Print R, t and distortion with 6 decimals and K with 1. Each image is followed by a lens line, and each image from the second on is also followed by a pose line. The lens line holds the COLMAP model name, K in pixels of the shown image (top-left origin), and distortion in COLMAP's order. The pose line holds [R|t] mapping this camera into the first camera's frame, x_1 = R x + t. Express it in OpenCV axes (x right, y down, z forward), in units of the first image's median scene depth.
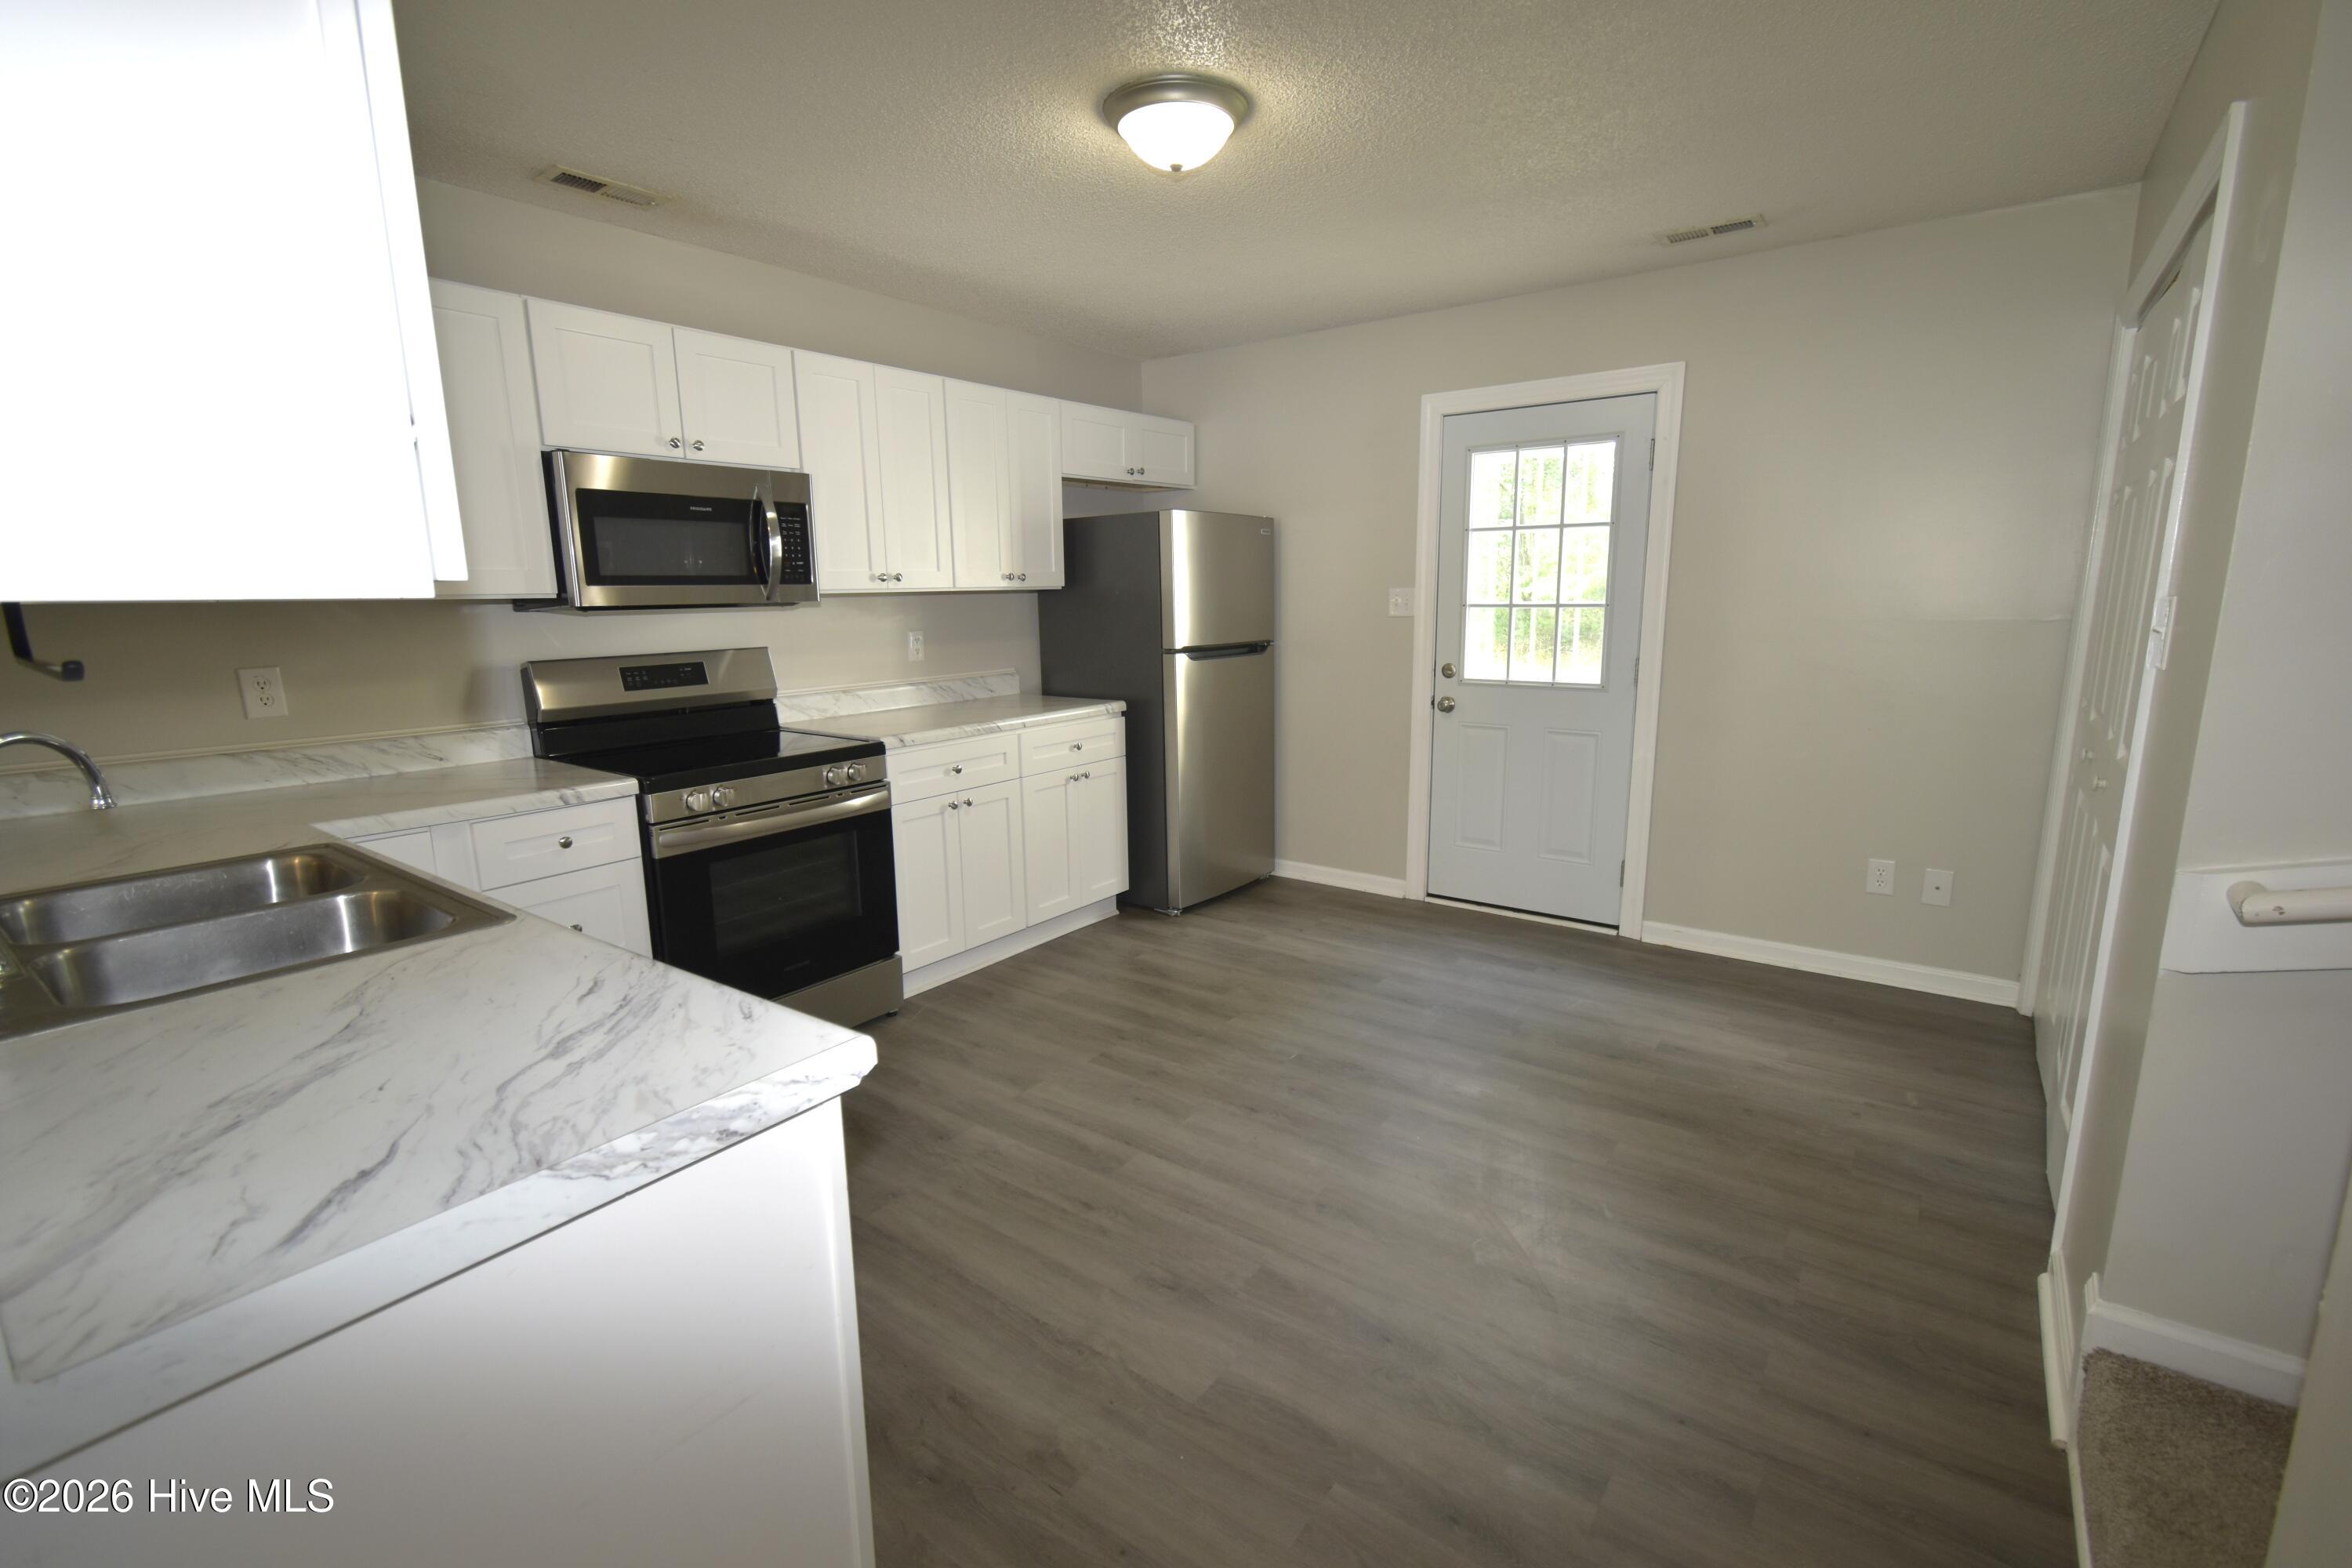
lens RADIAL K [[1041.8, 0, 1182.7], [0, 1041.8, 765.0], [0, 0, 1]] dist [0.026758, -0.000004]
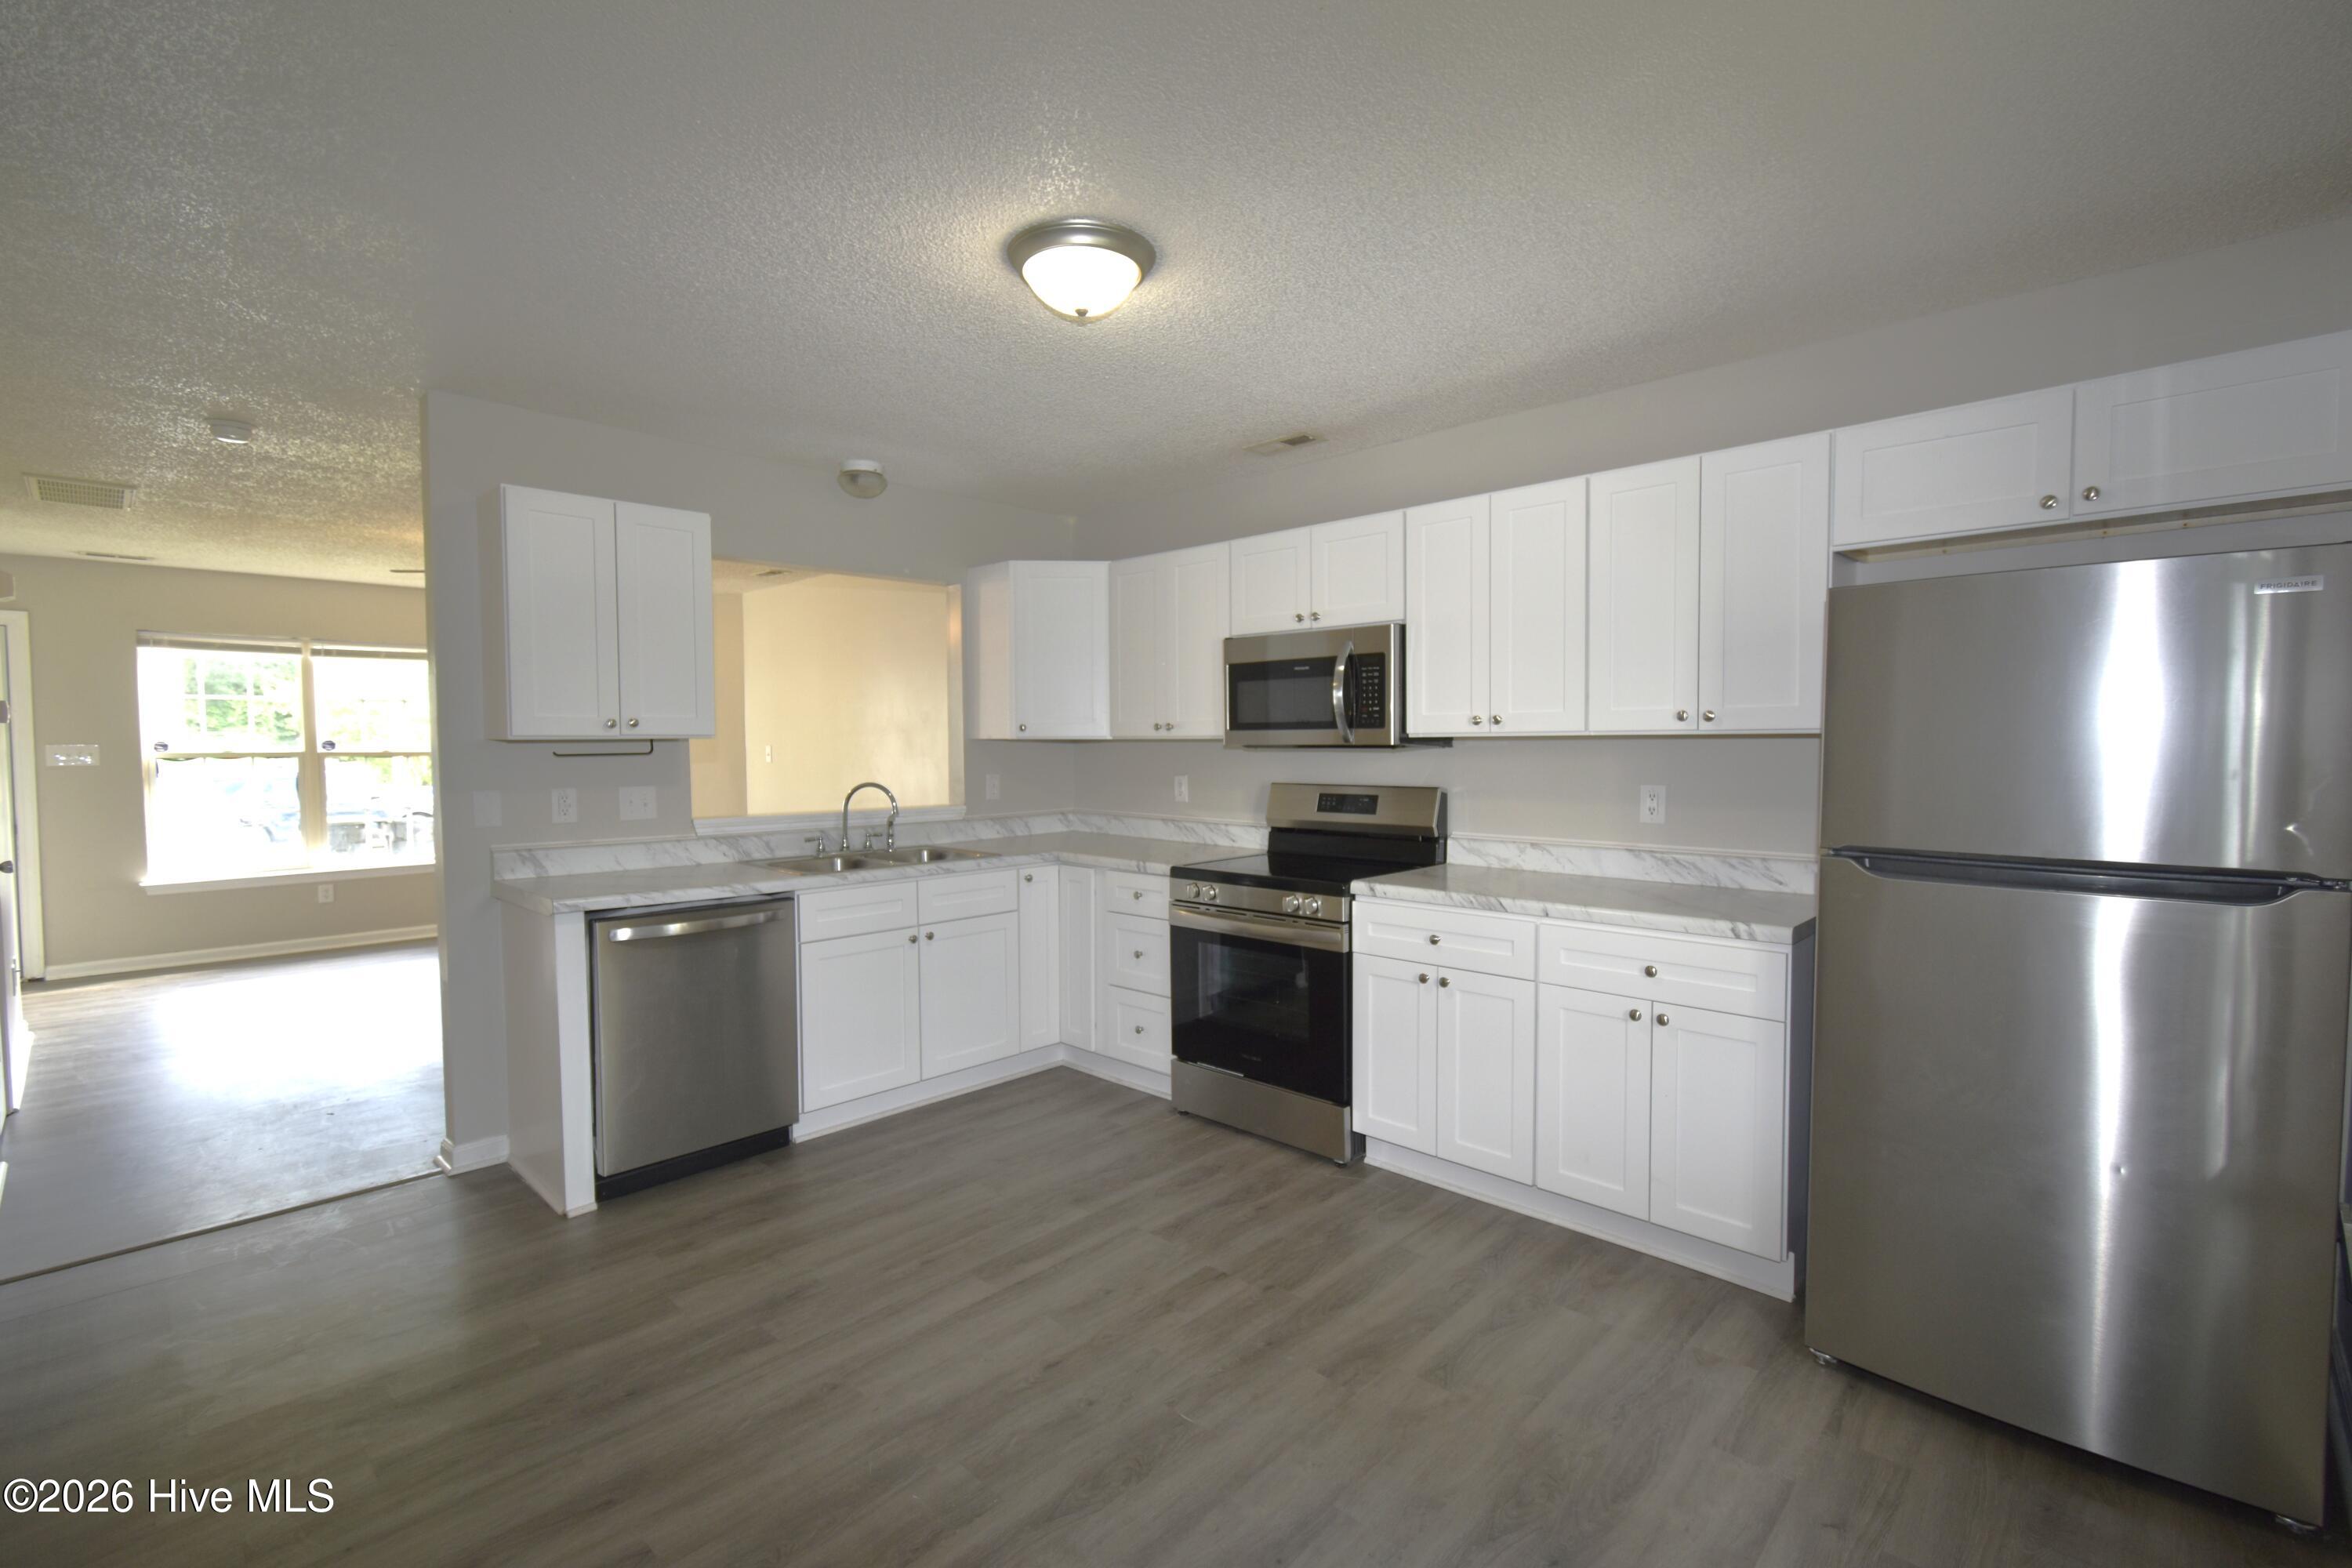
lens RADIAL K [[1051.6, 0, 1190.4], [0, 1051.6, 783.2], [0, 0, 1]] dist [0.016214, -0.000198]
pose [[-0.118653, 0.056392, -0.991333, 0.708990], [-0.161865, 0.983932, 0.075345, -0.166458], [0.979654, 0.169402, -0.107619, 0.932459]]
